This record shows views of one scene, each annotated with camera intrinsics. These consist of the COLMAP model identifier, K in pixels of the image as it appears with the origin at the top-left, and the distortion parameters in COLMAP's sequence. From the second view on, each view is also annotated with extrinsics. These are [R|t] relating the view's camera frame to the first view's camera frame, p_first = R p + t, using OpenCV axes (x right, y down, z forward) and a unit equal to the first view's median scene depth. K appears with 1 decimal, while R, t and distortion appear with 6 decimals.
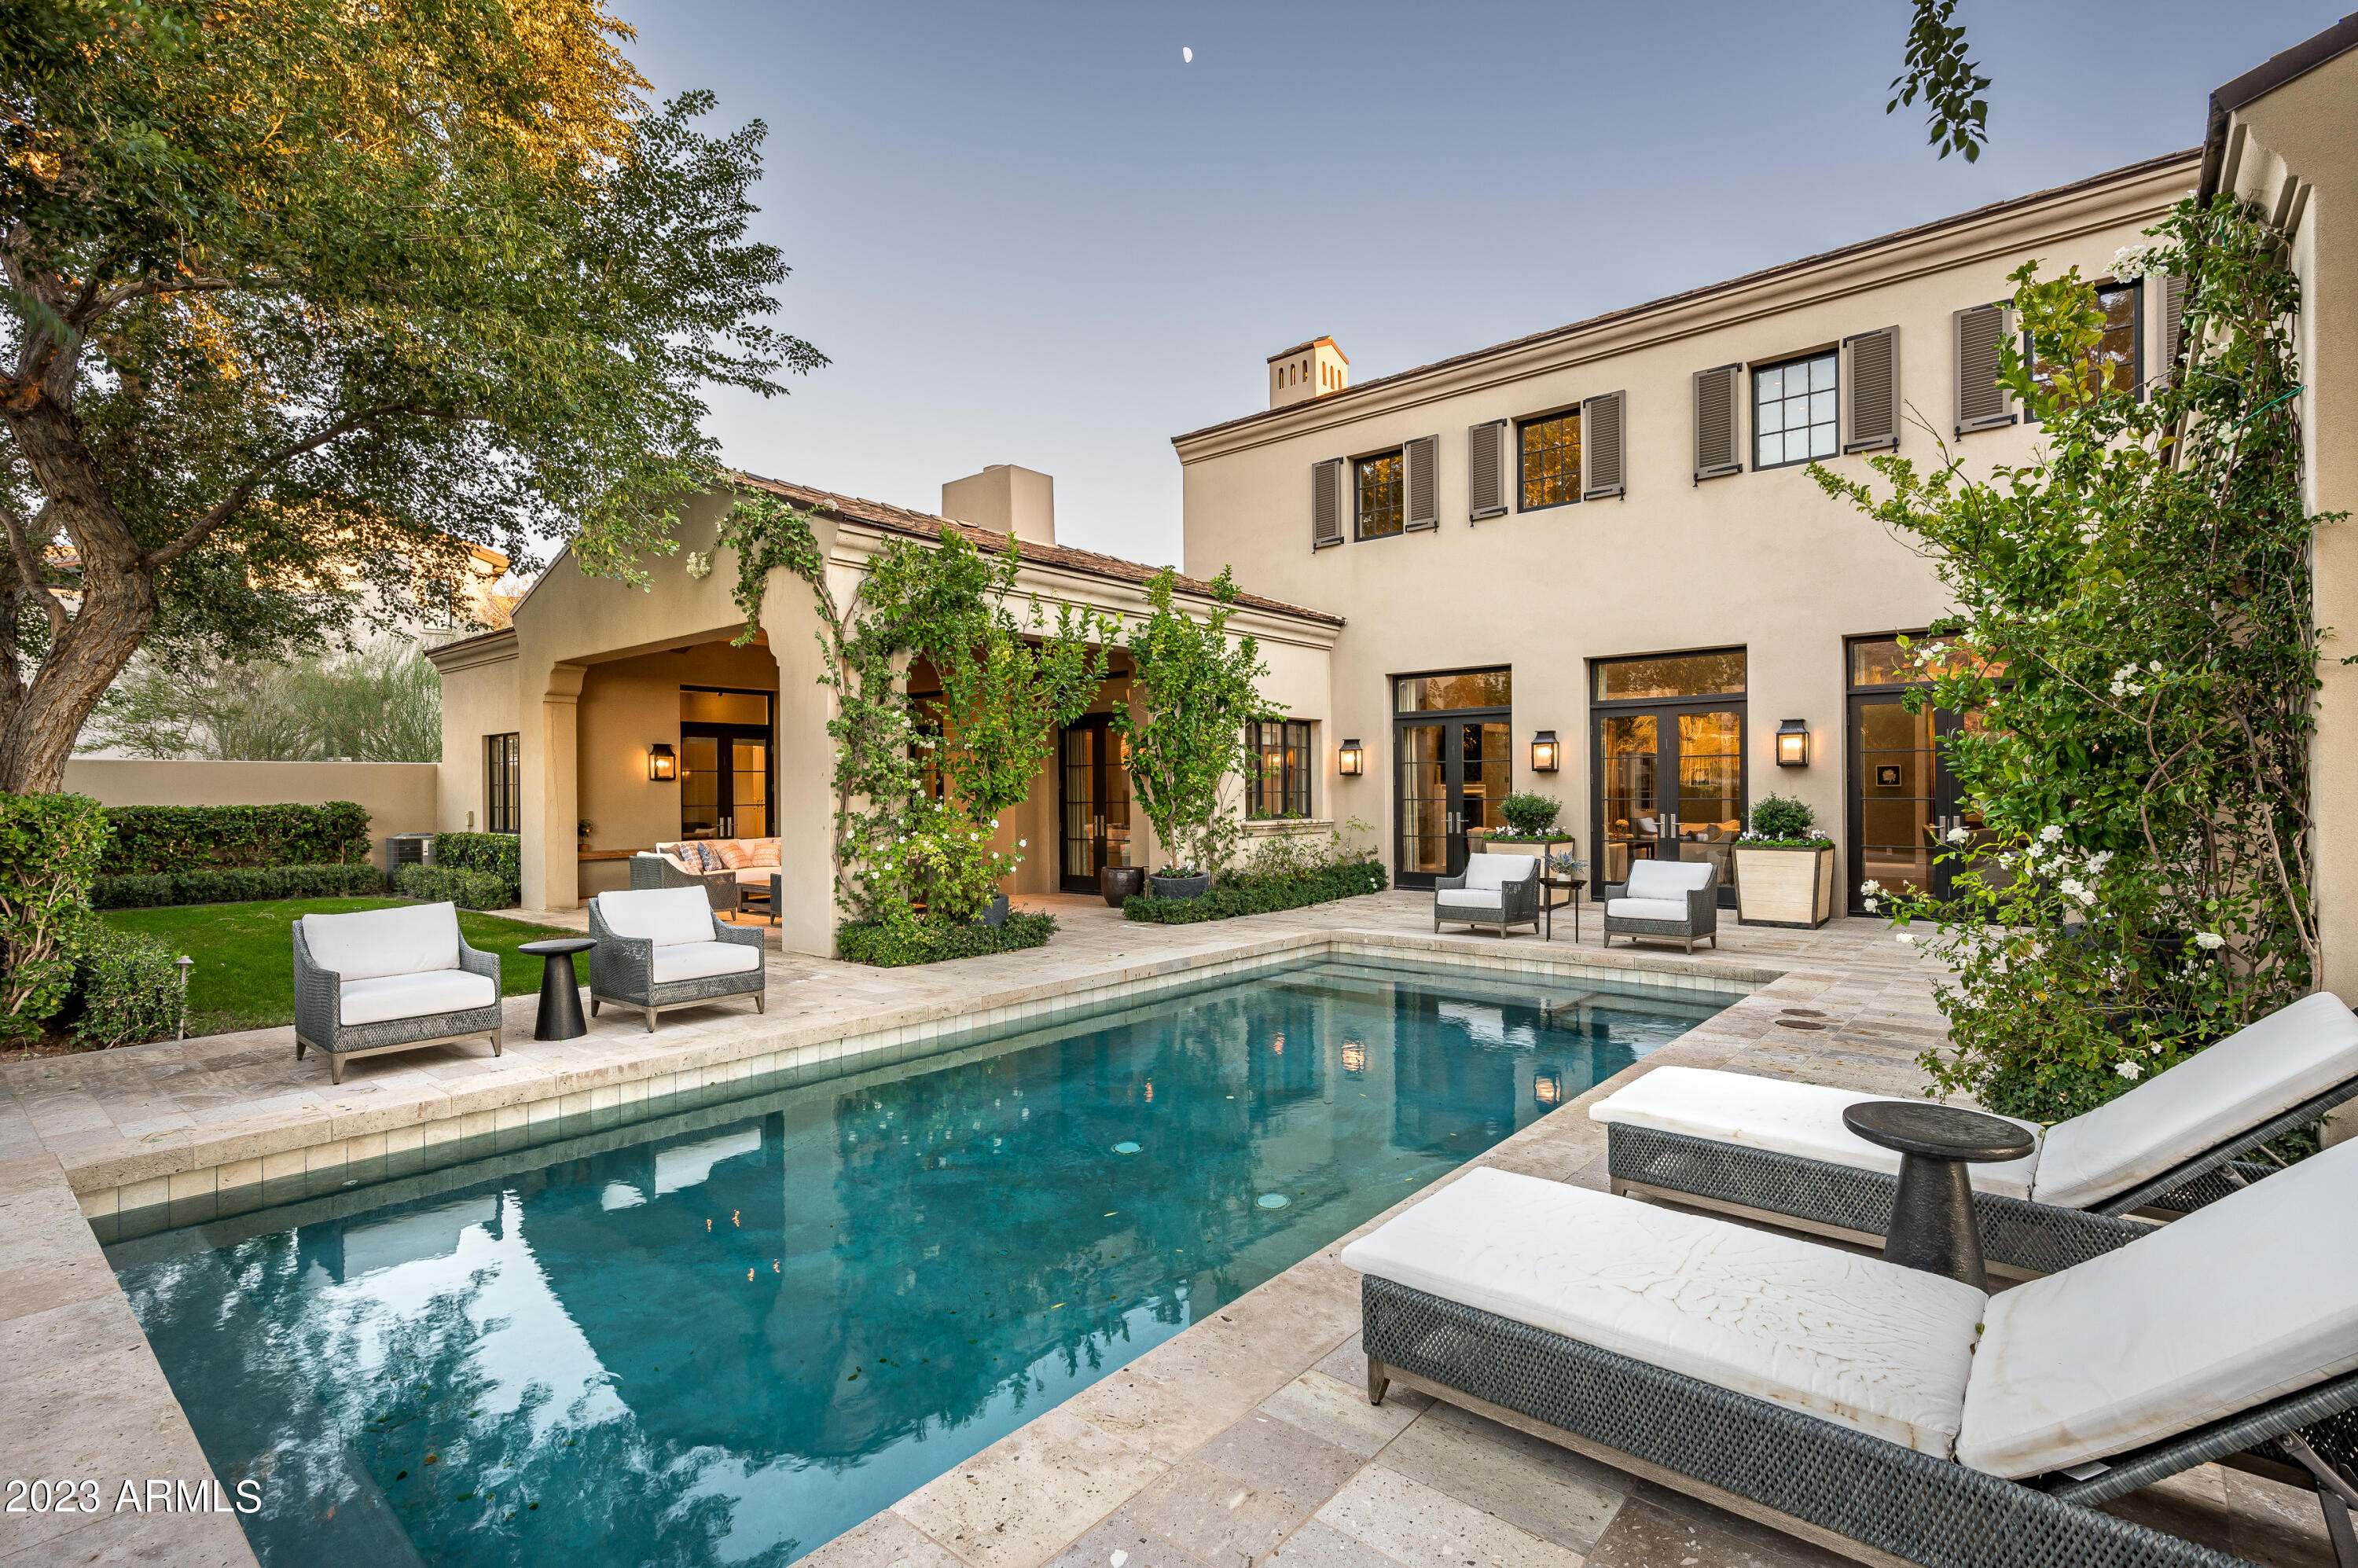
lens RADIAL K [[1092.5, 0, 1180.6], [0, 1092.5, 789.5], [0, 0, 1]] dist [0.000843, -0.000333]
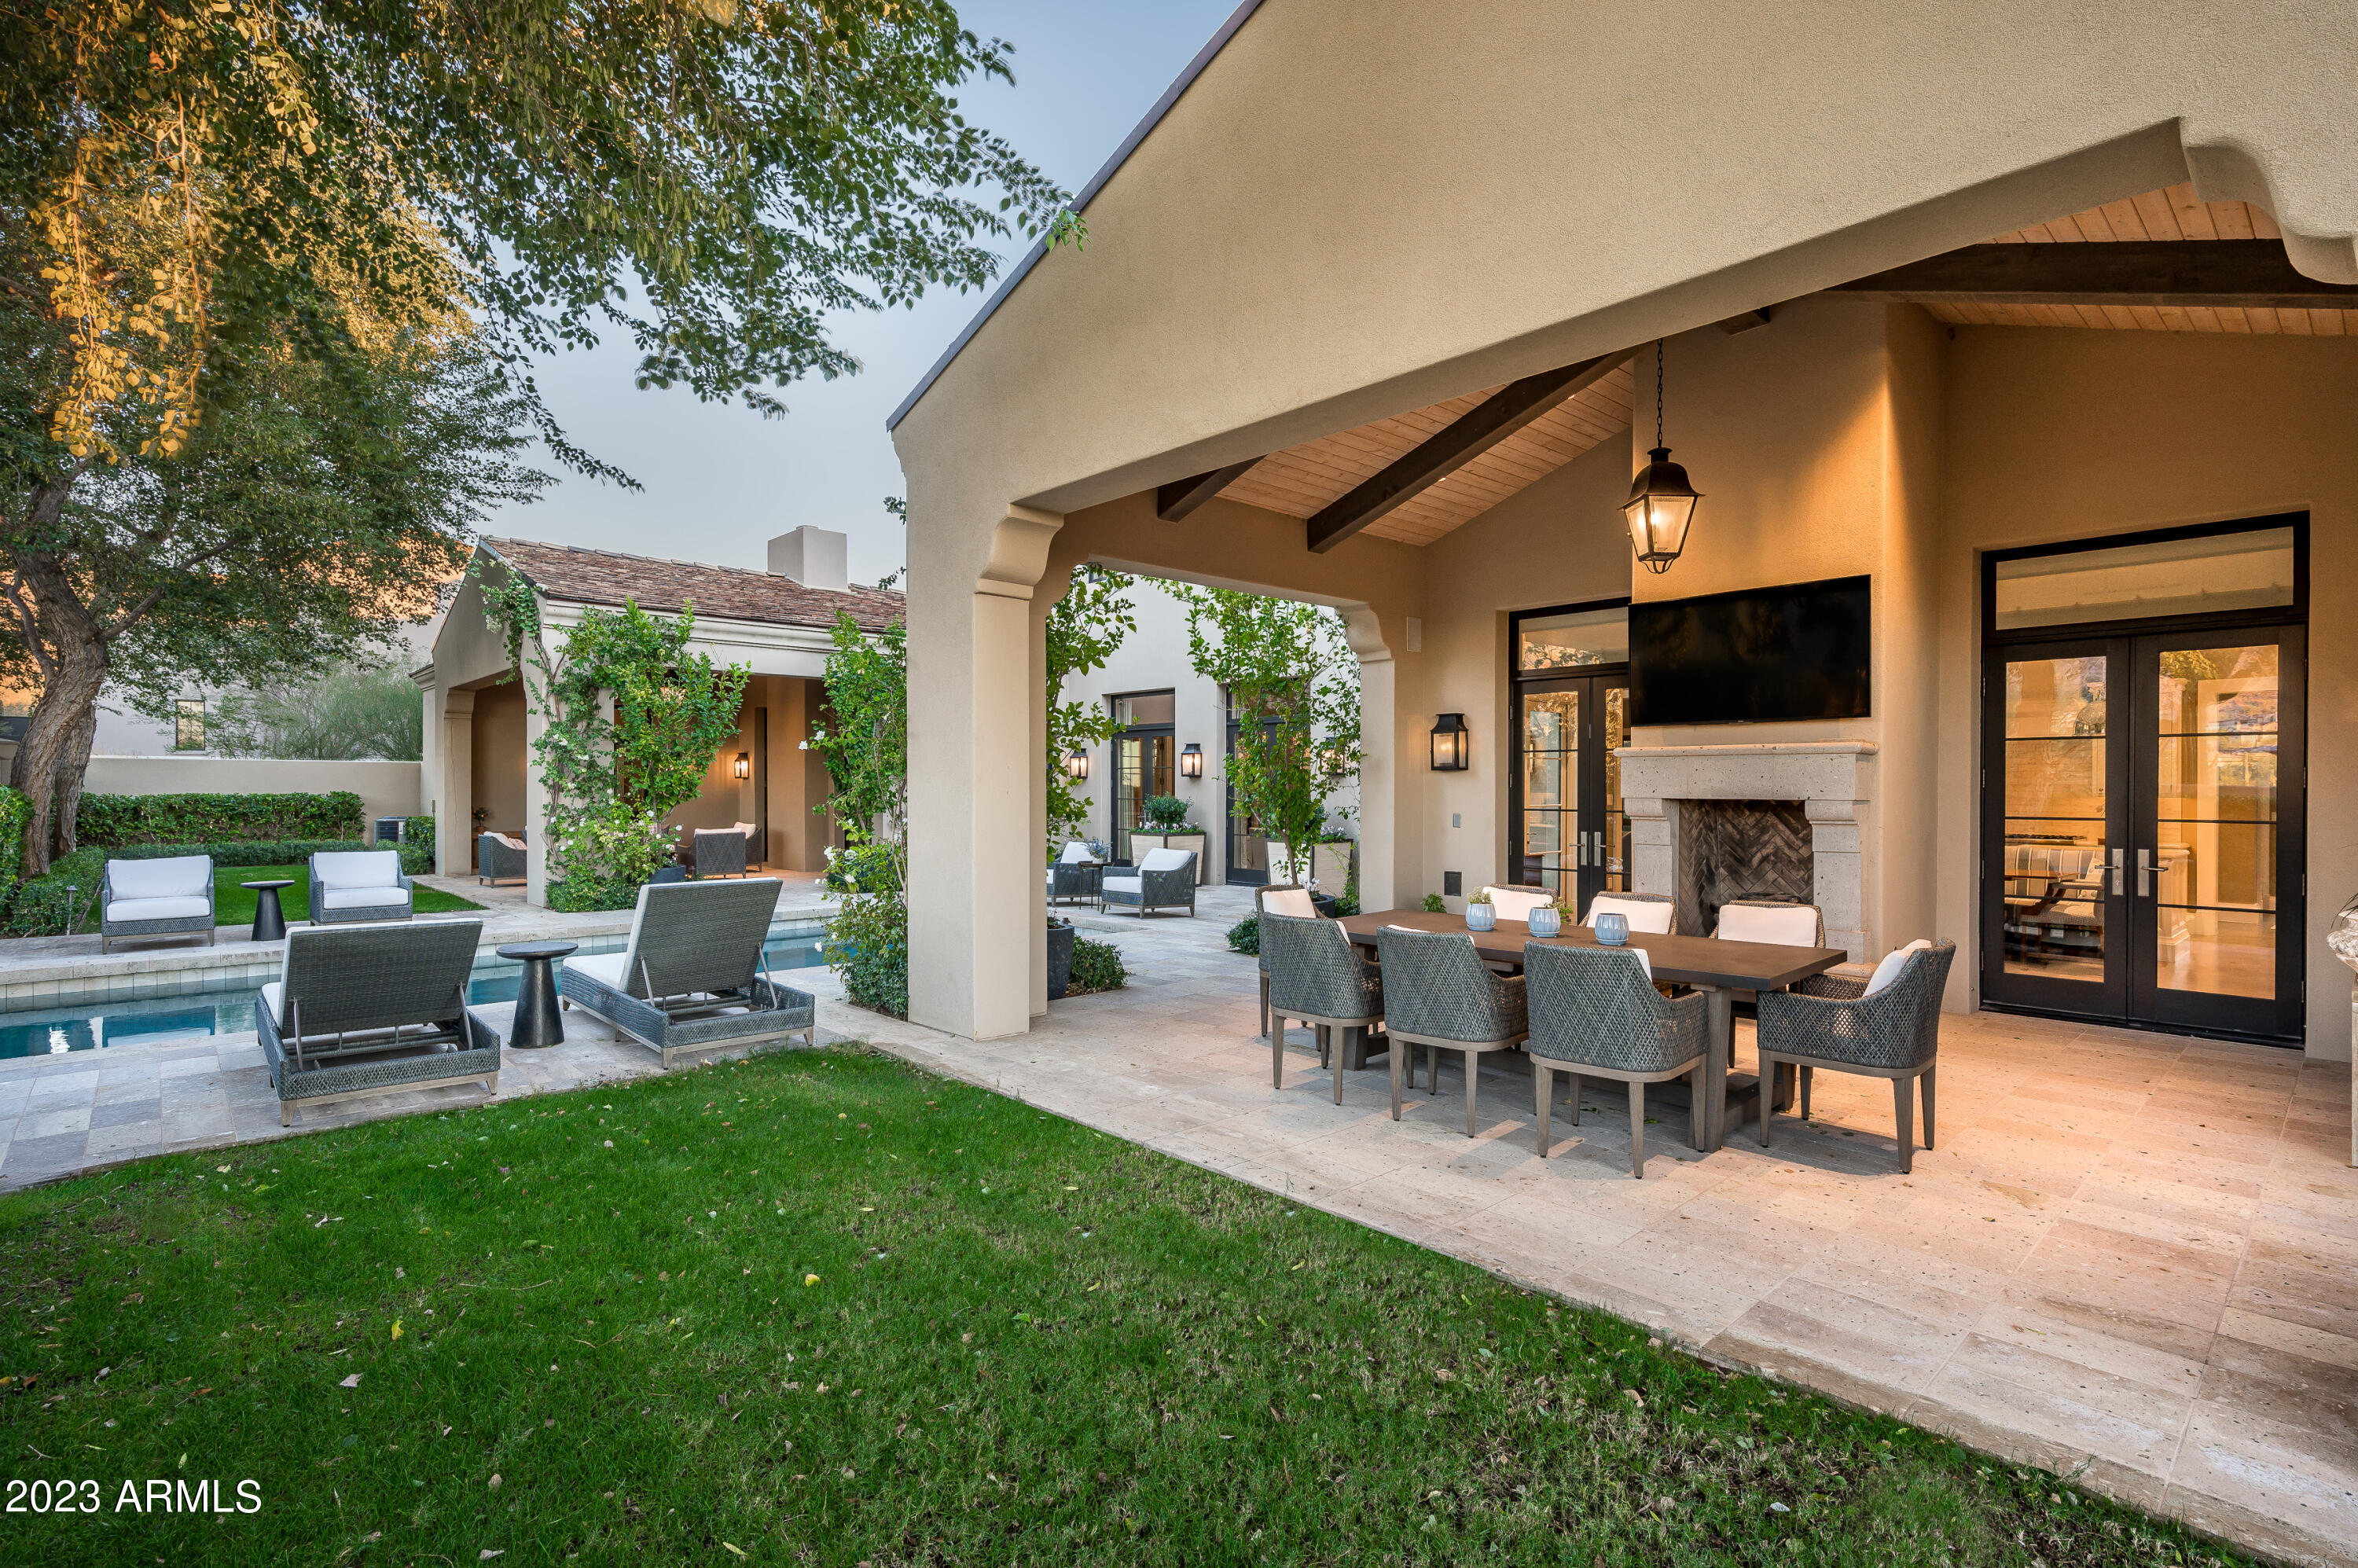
lens RADIAL K [[1111.4, 0, 1179.0], [0, 1111.4, 784.0], [0, 0, 1]] dist [0.001057, 0.000572]
pose [[0.992372, 0.008839, -0.122961, 0.582774], [-0.008777, 0.999961, 0.001050, -0.011670], [0.122965, 0.000037, 0.992411, -0.285578]]
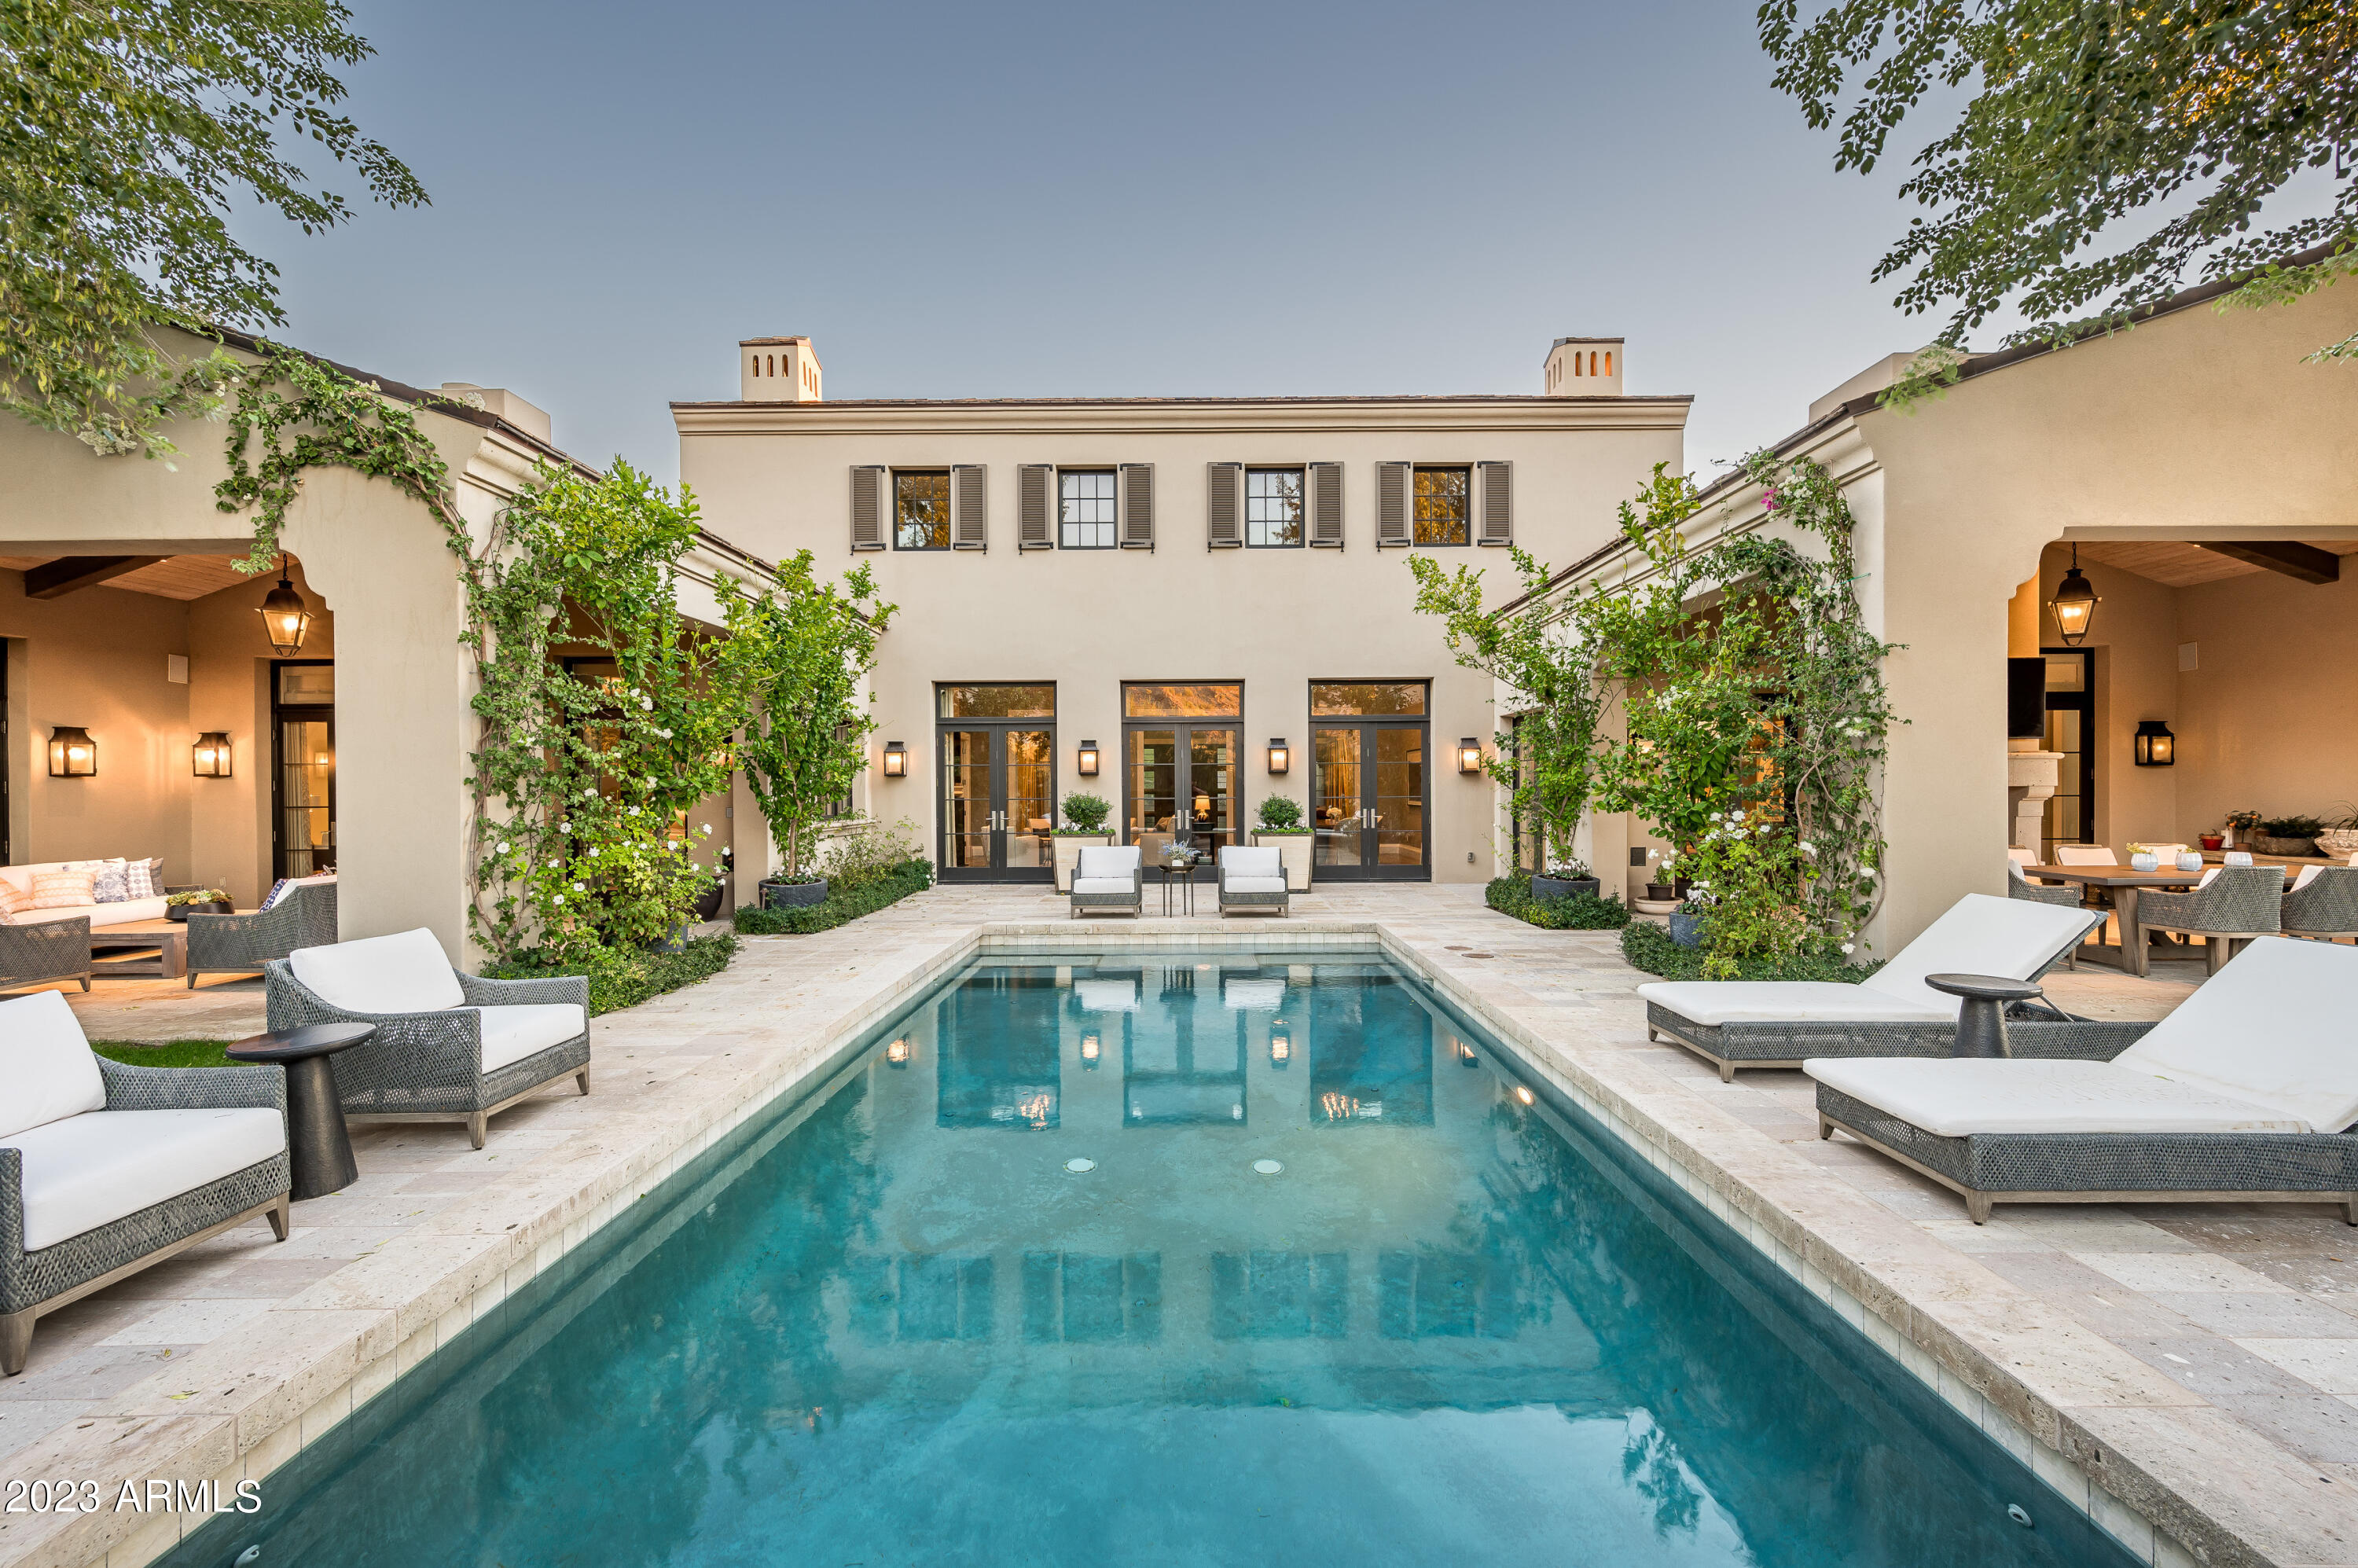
lens RADIAL K [[988.9, 0, 1177.0], [0, 988.9, 789.2], [0, 0, 1]] dist [0.000147, -0.000254]
pose [[0.767751, 0.002486, 0.640743, -0.325826], [-0.000650, 0.999995, -0.003101, 0.002417], [-0.640748, 0.001964, 0.767749, 0.157150]]
